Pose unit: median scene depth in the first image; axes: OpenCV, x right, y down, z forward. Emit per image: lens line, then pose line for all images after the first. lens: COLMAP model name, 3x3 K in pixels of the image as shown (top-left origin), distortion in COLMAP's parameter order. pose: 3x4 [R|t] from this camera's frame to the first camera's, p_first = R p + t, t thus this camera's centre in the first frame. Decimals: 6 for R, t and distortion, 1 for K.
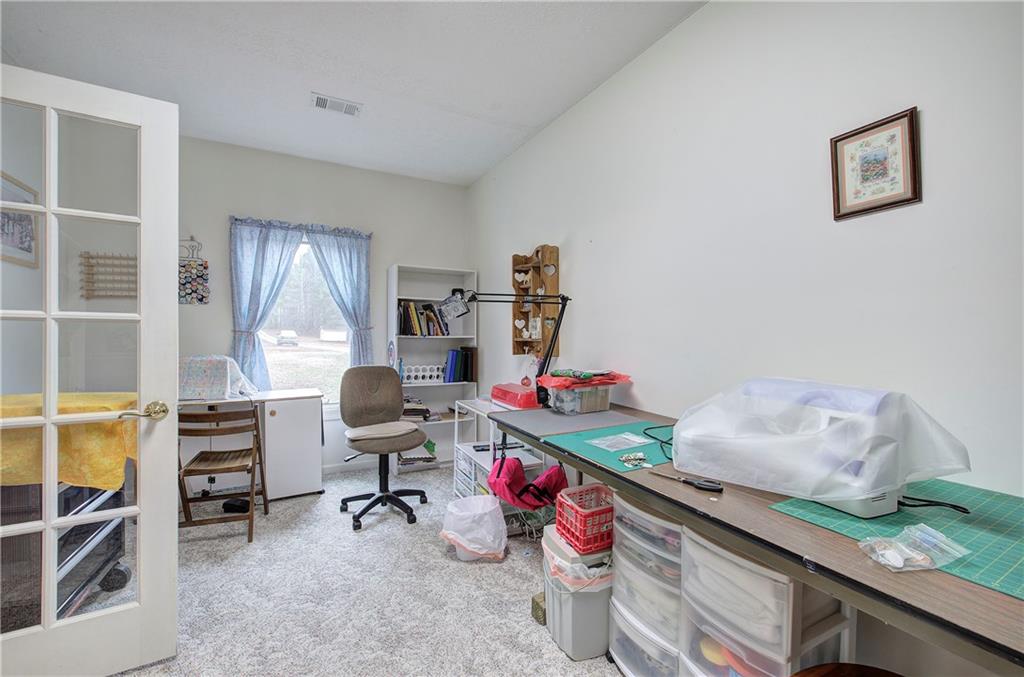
lens RADIAL K [[434.9, 0, 510.8], [0, 434.9, 332.9], [0, 0, 1]] dist [-0.003001, 0.002421]
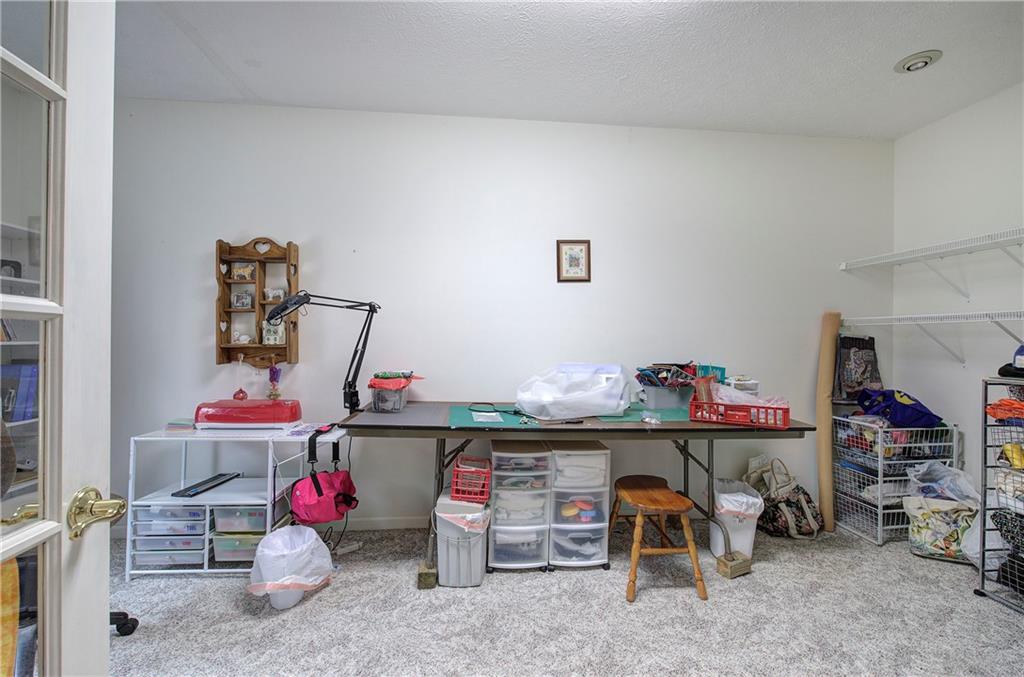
lens RADIAL K [[434.9, 0, 511.2], [0, 434.9, 337.3], [0, 0, 1]] dist [-0.003001, 0.002421]
pose [[0.380729, -0.003464, 0.924680, -1.207396], [-0.008003, 0.999943, 0.007041, -0.022155], [-0.924652, -0.010082, 0.380680, 0.463220]]
